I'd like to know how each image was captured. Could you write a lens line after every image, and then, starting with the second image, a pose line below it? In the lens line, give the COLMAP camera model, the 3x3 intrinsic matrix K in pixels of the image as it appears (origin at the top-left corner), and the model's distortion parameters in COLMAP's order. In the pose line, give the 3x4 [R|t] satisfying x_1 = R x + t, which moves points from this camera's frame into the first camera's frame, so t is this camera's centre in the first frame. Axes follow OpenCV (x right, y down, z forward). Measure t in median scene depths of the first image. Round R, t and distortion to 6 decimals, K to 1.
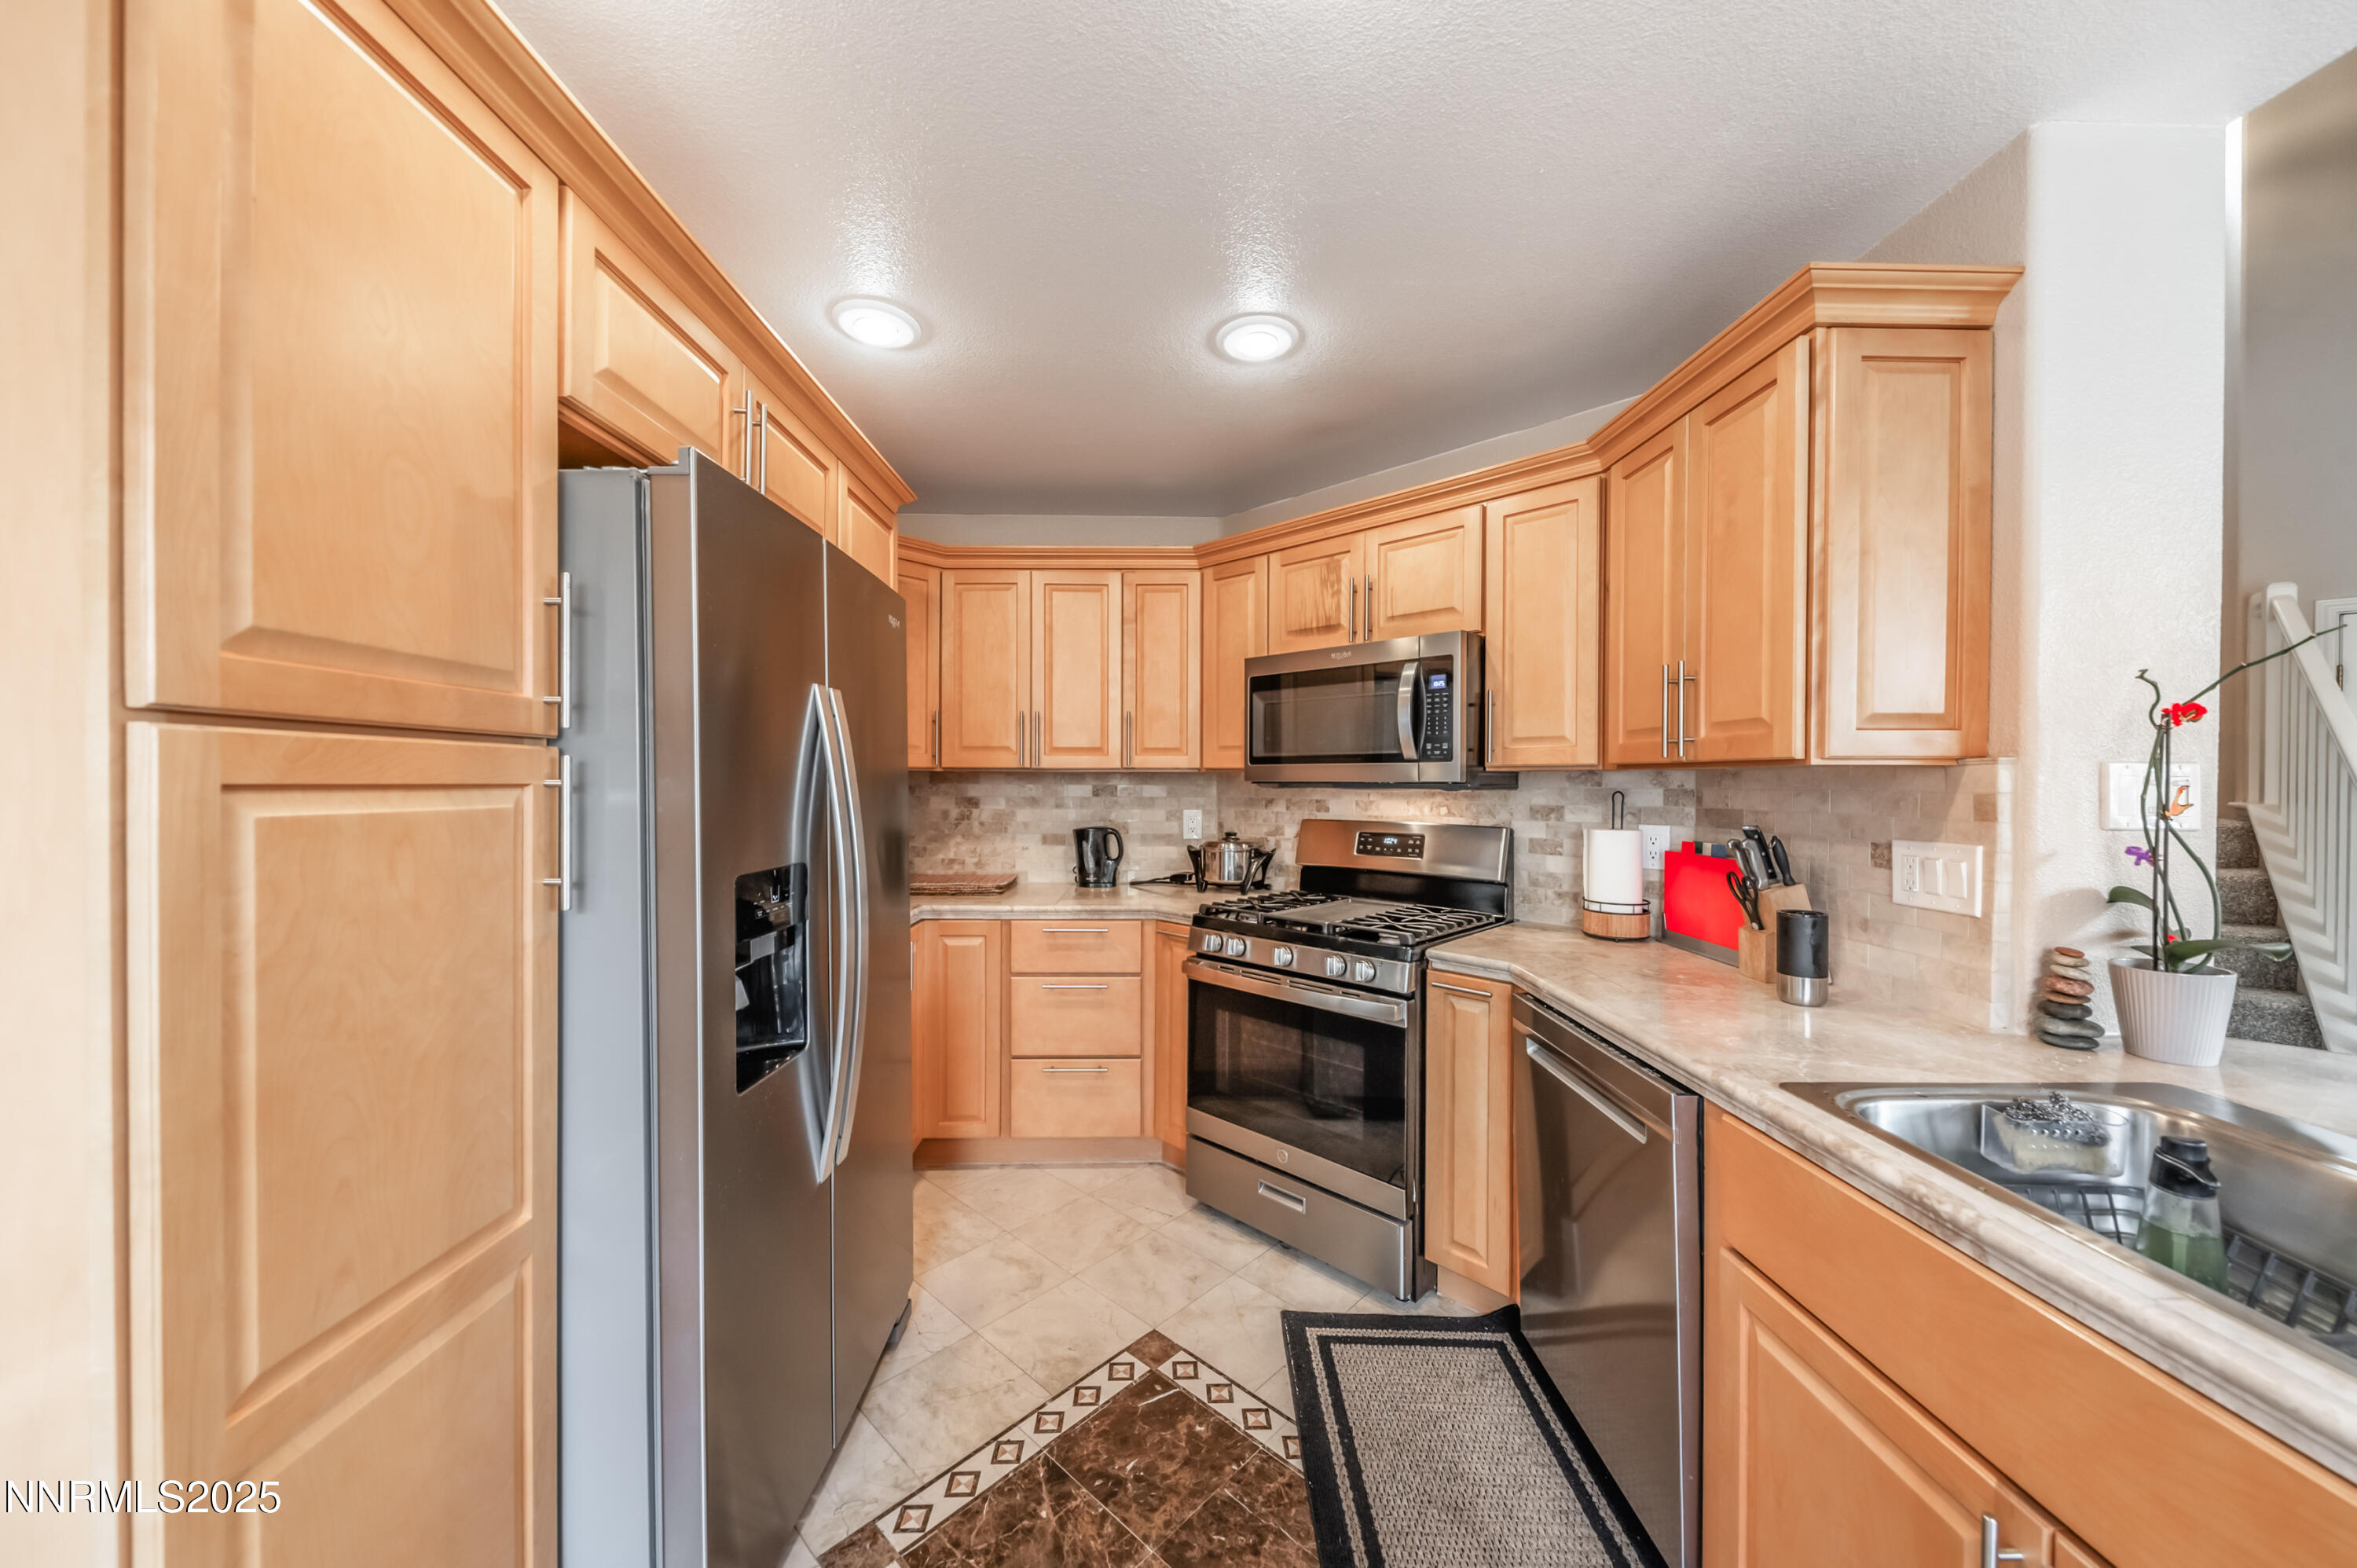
lens RADIAL K [[834.7, 0, 1178.5], [0, 834.7, 784.0], [0, 0, 1]] dist [-0.000048, 0.000002]
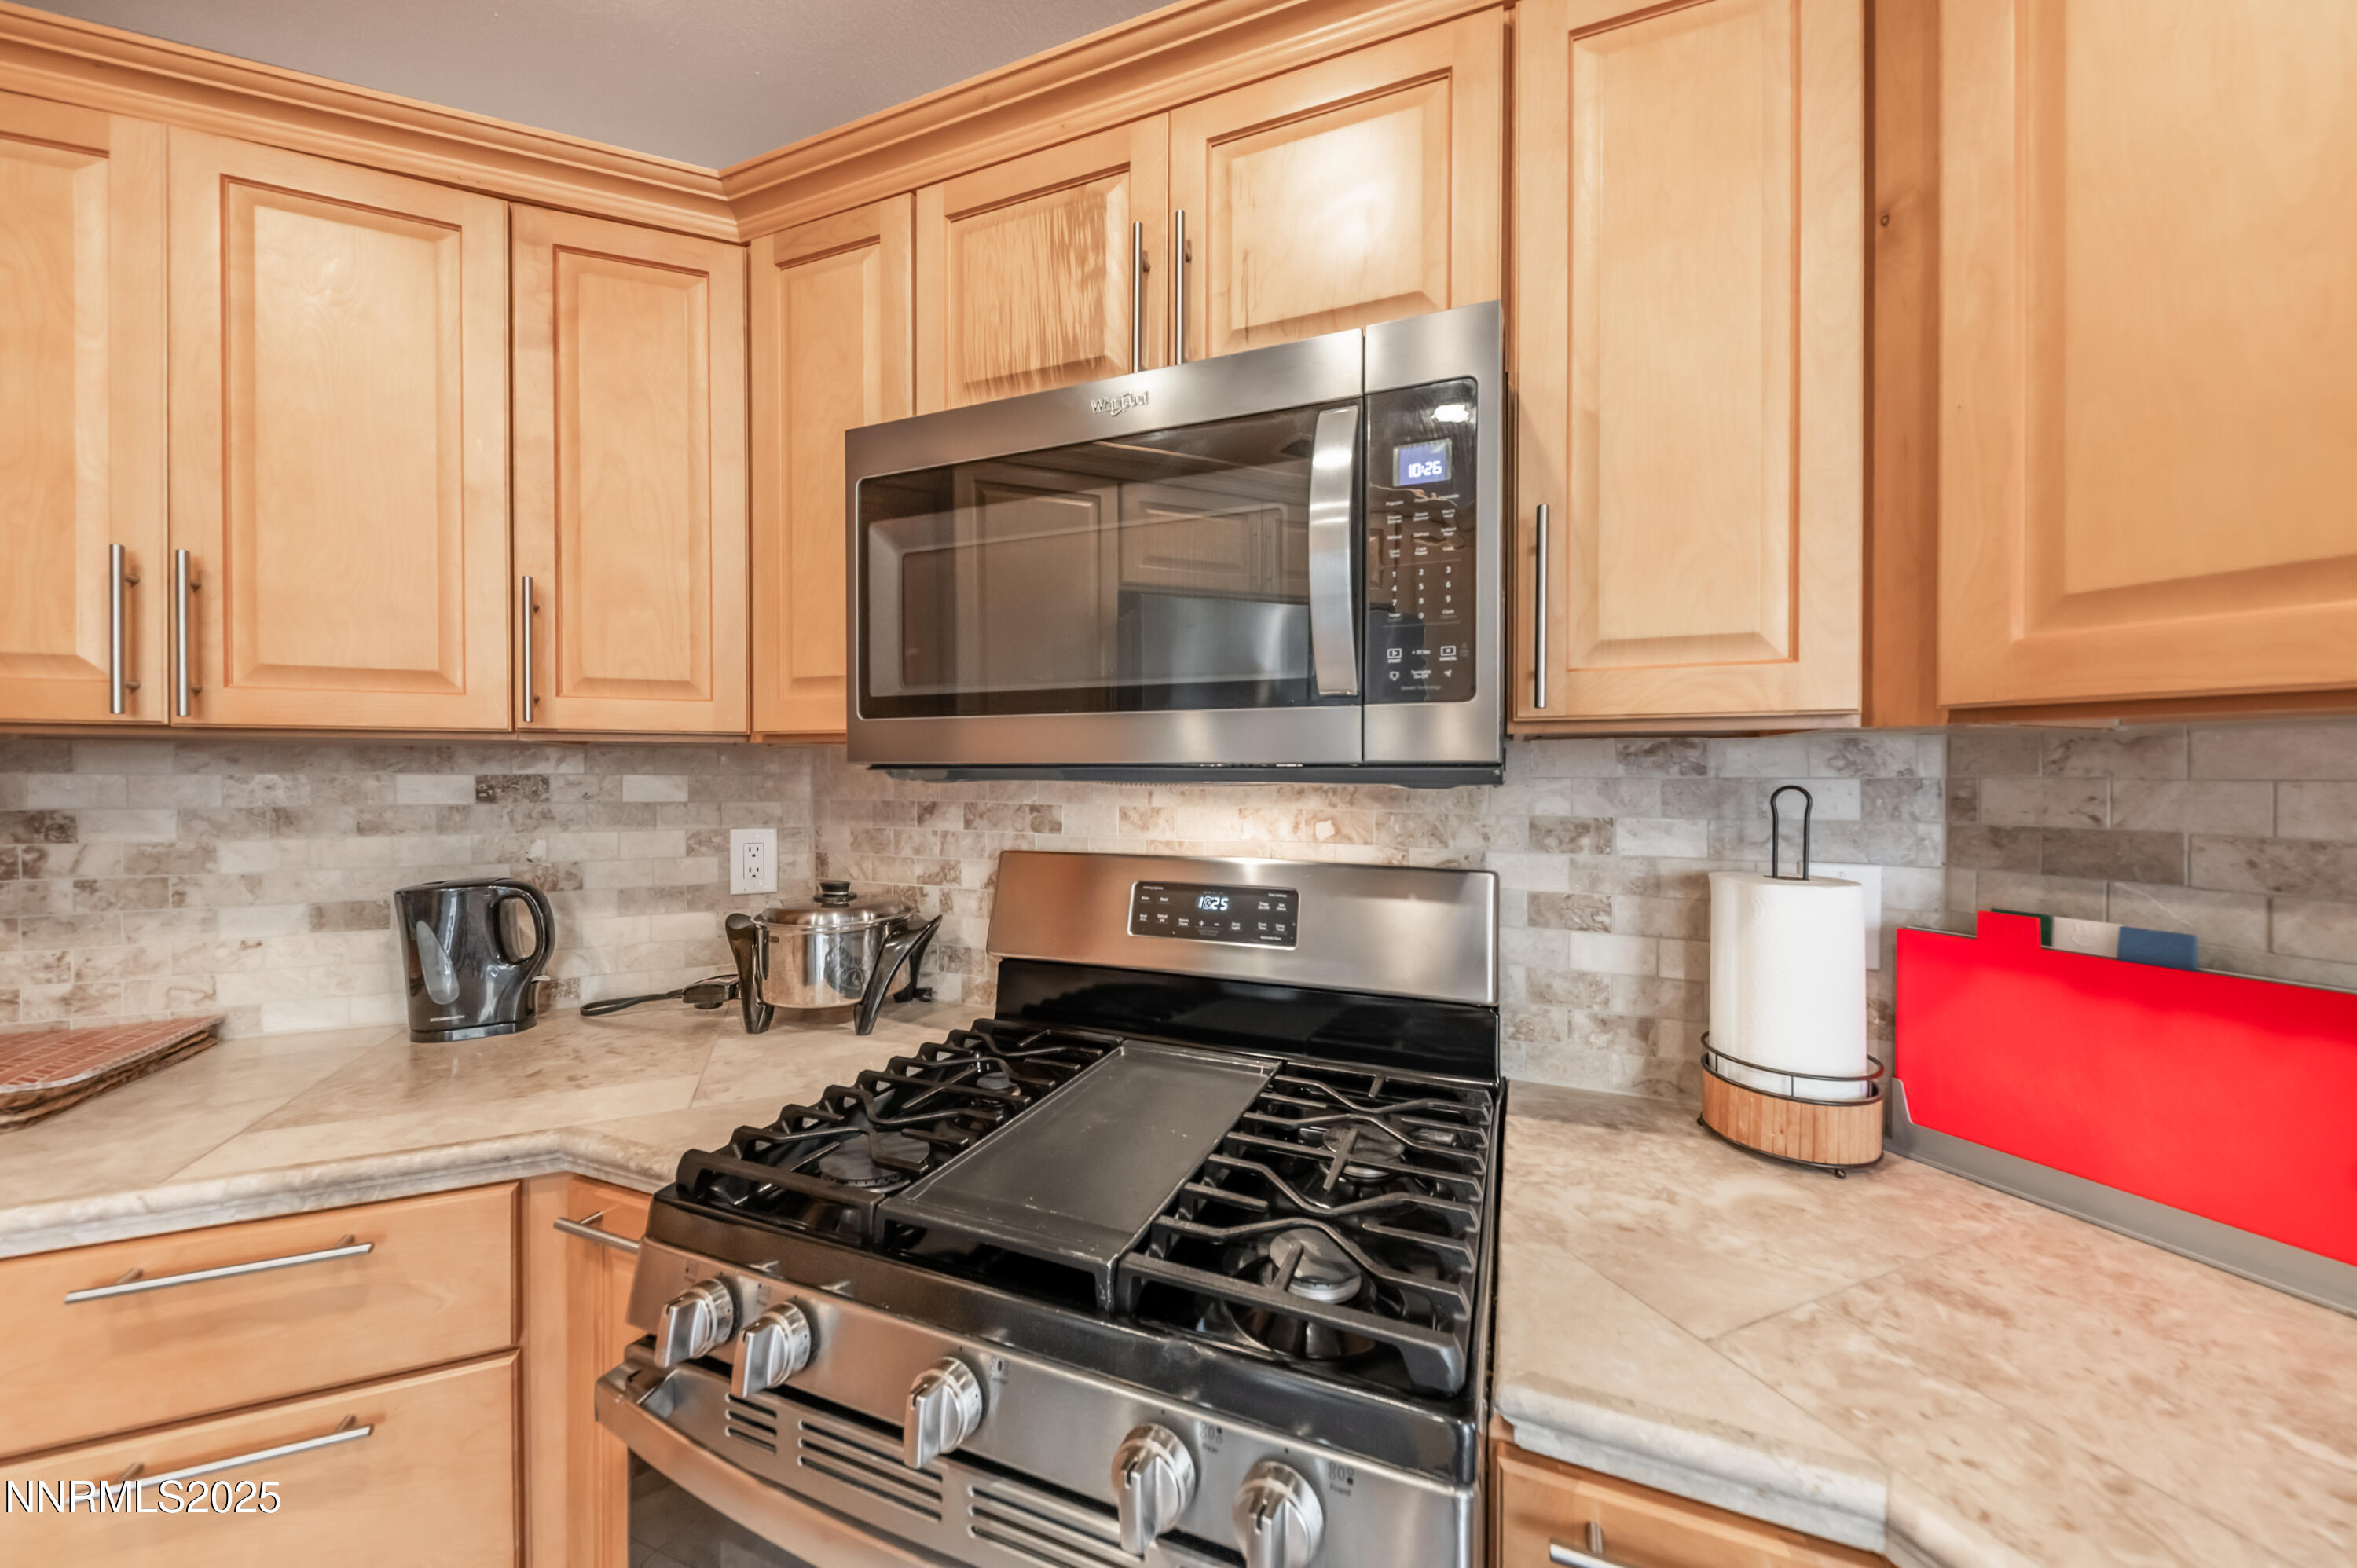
lens RADIAL K [[837.1, 0, 1178.5], [0, 837.1, 784.0], [0, 0, 1]] dist [0.000101, -0.000037]
pose [[0.930552, -0.007010, 0.366092, 0.072669], [0.002555, 0.999917, 0.012652, 0.001442], [-0.366150, -0.010838, 0.930493, 0.548104]]
